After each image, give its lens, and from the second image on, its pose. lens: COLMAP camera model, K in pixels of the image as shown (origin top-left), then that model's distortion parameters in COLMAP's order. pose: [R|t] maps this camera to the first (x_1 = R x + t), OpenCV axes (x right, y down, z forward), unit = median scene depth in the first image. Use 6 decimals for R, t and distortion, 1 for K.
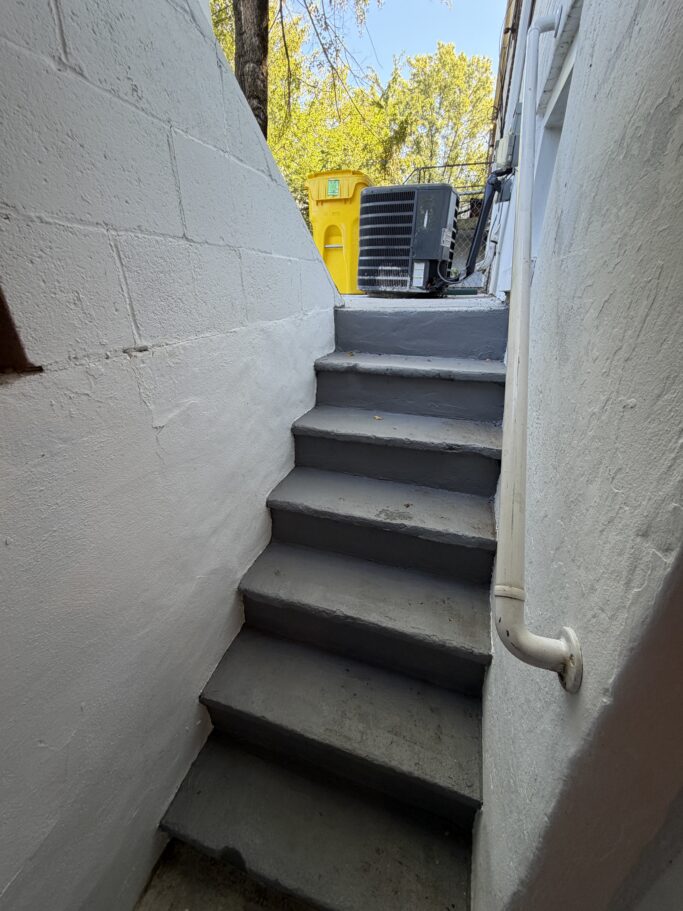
lens RADIAL K [[363.8, 0, 340.9], [0, 363.8, 456.0], [0, 0, 1]] dist [0.000923, 0.000569]
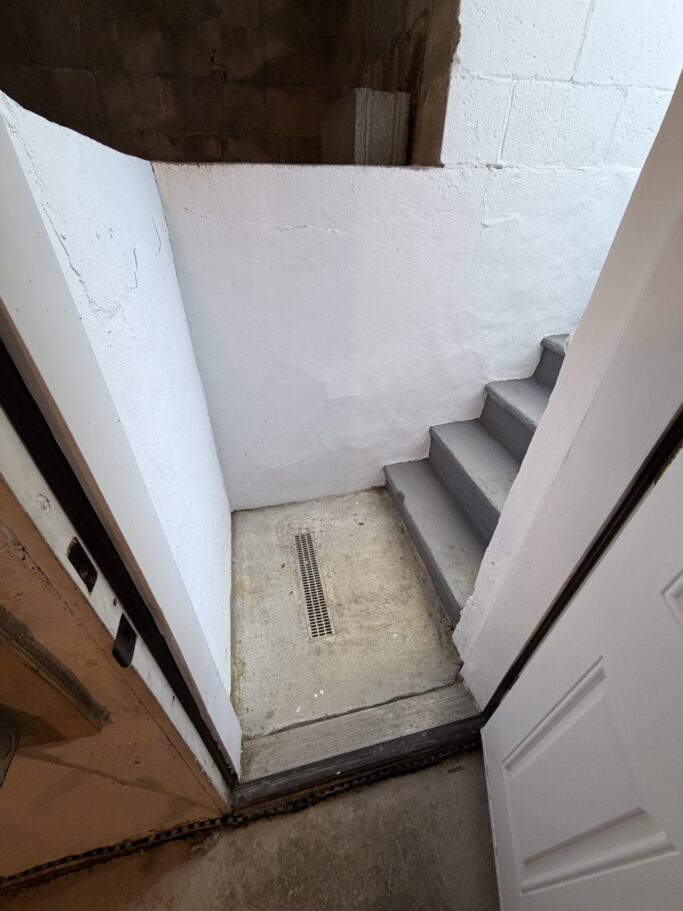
lens RADIAL K [[363.8, 0, 343.2], [0, 363.8, 456.1], [0, 0, 1]] dist [0.000923, 0.000569]
pose [[0.521557, 0.511488, -0.682904, 0.792325], [-0.373415, 0.856502, 0.356322, 0.451627], [0.767164, 0.069164, 0.637712, -0.450718]]
